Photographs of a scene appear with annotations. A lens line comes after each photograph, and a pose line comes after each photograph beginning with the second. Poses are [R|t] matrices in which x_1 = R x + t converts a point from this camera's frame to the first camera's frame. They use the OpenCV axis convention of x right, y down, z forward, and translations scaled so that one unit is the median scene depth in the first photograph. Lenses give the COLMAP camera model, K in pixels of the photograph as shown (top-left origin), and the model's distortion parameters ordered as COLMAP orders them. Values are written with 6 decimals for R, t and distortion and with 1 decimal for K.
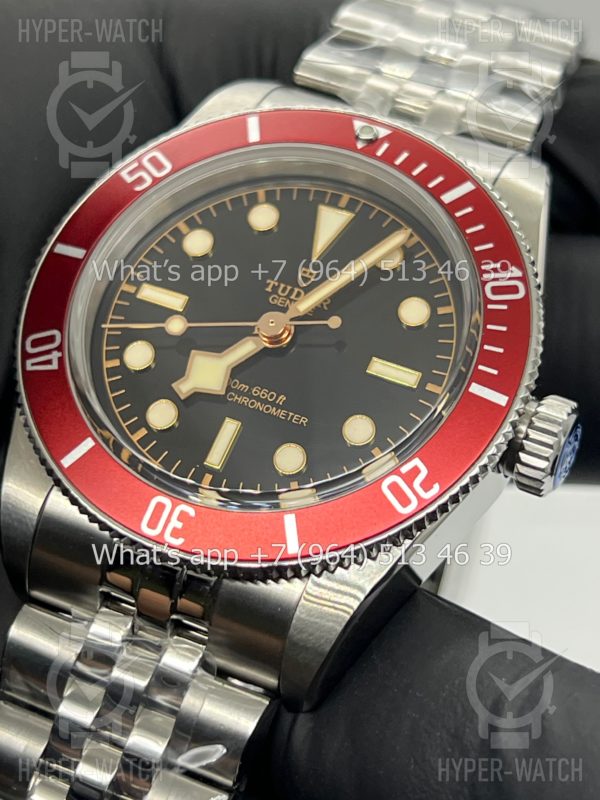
lens RADIAL K [[1956.6, 0, 295.7], [0, 1956.6, 402.3], [0, 0, 1]] dist [0.039690, 0.000000]
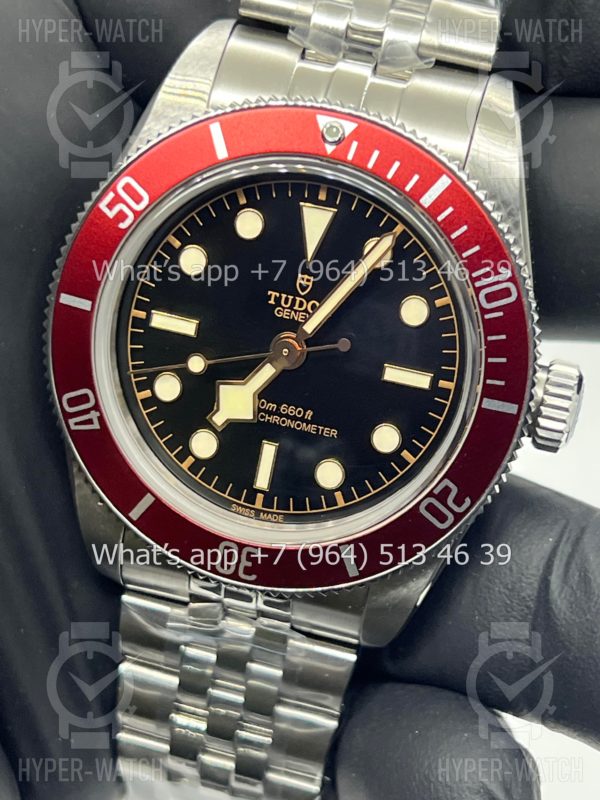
lens RADIAL K [[1815.0, 0, 304.6], [0, 1815.0, 406.6], [0, 0, 1]] dist [0.210597, 0.000000]
pose [[0.977358, -0.207834, -0.039707, 0.031043], [0.194741, 0.810144, 0.552940, -0.557912], [-0.082751, -0.548153, 0.832274, 0.159223]]
